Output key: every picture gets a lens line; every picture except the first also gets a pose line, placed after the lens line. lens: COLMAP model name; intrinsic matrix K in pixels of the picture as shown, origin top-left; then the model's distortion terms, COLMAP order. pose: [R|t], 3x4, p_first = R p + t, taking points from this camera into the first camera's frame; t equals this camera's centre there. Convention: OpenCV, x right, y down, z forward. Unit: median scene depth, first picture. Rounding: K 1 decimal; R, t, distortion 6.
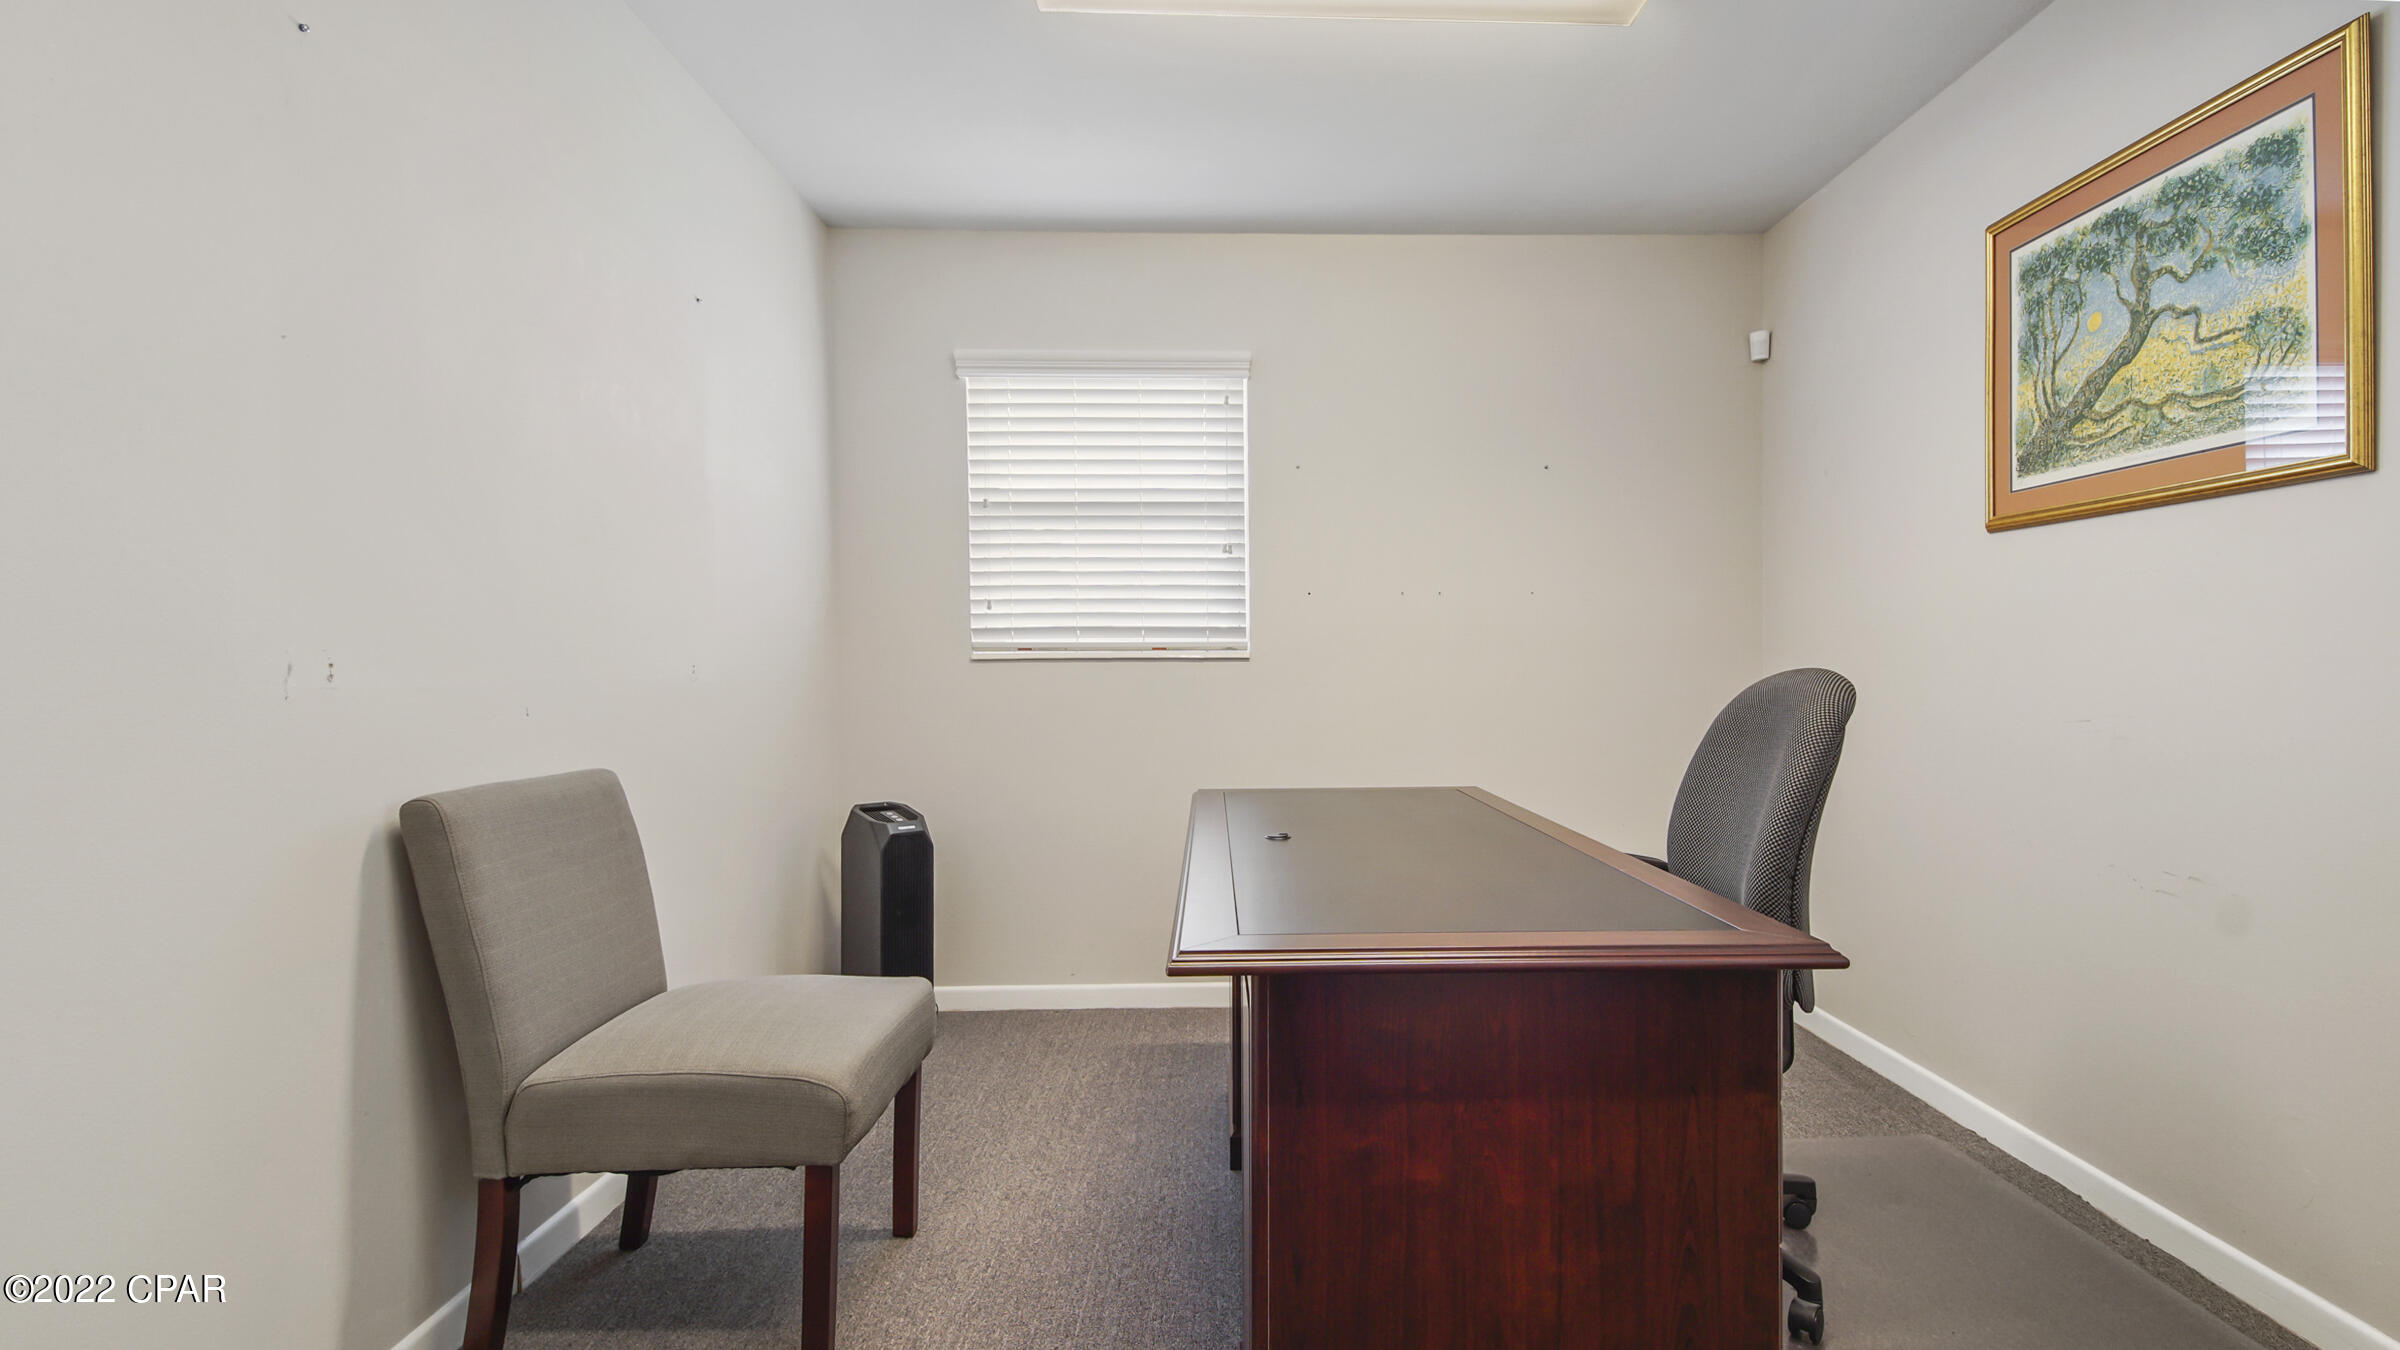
lens RADIAL K [[1122.4, 0, 1200.0], [0, 1122.4, 675.0], [0, 0, 1]] dist [0.022623, -0.022551]
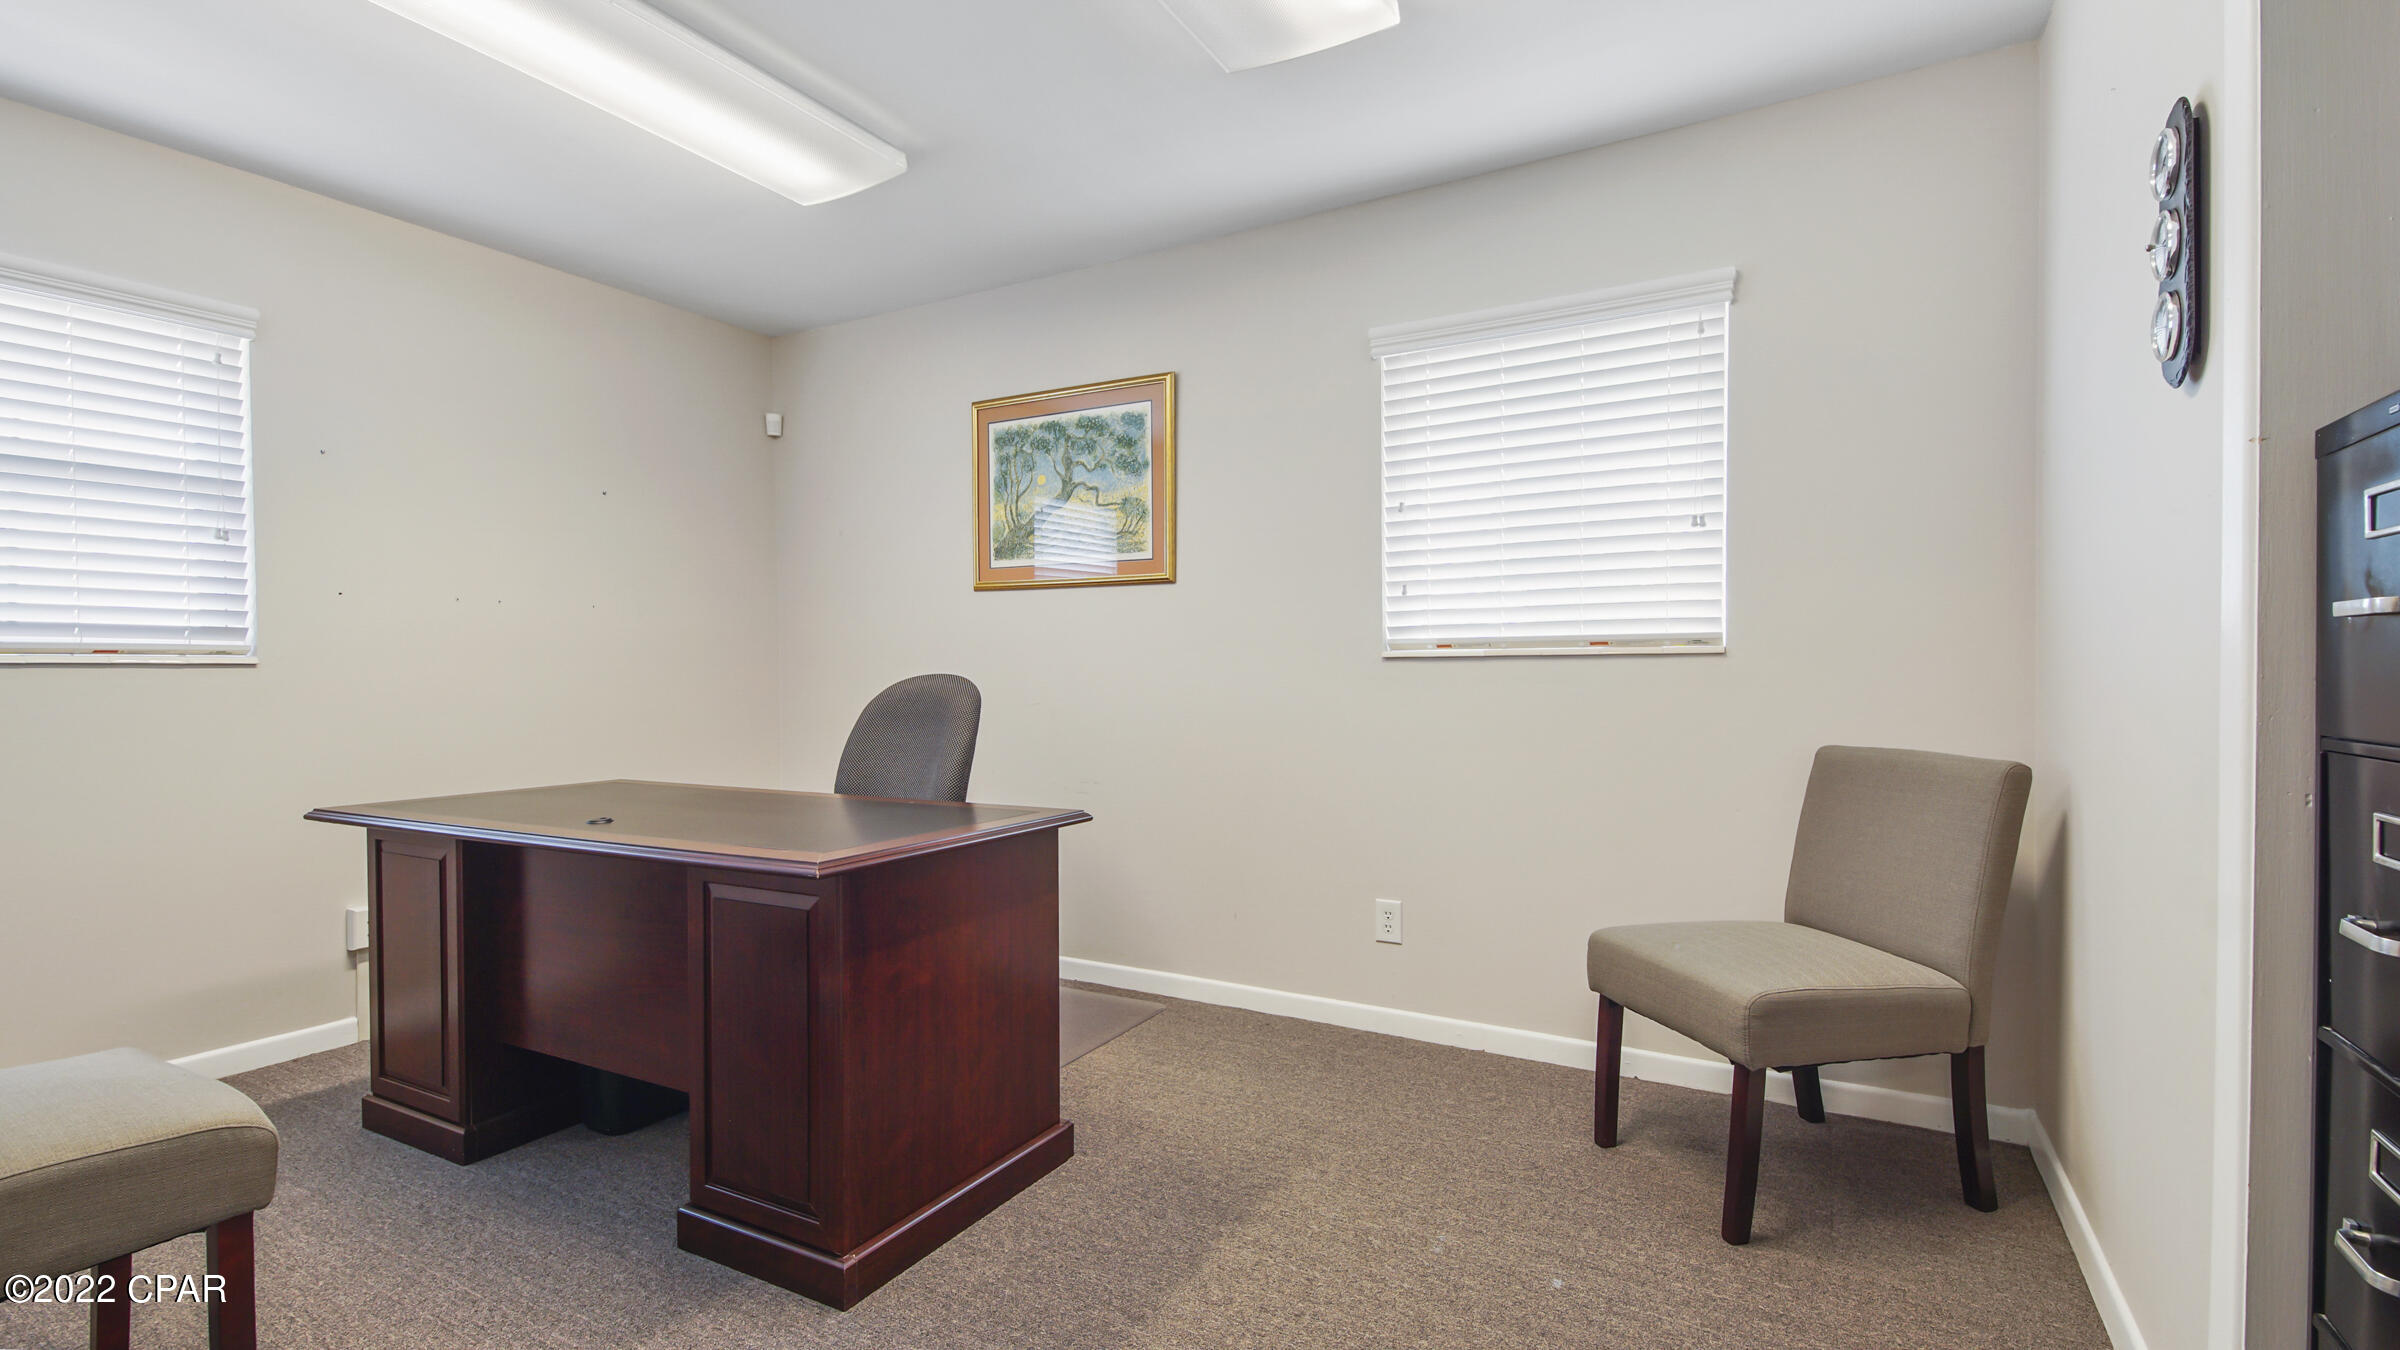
lens RADIAL K [[1122.4, 0, 1200.0], [0, 1122.4, 675.0], [0, 0, 1]] dist [0.022623, -0.022551]
pose [[0.501358, -0.000361, 0.865240, -0.586606], [0.008208, 0.999957, -0.004338, 0.005241], [-0.865201, 0.009277, 0.501340, -0.100856]]
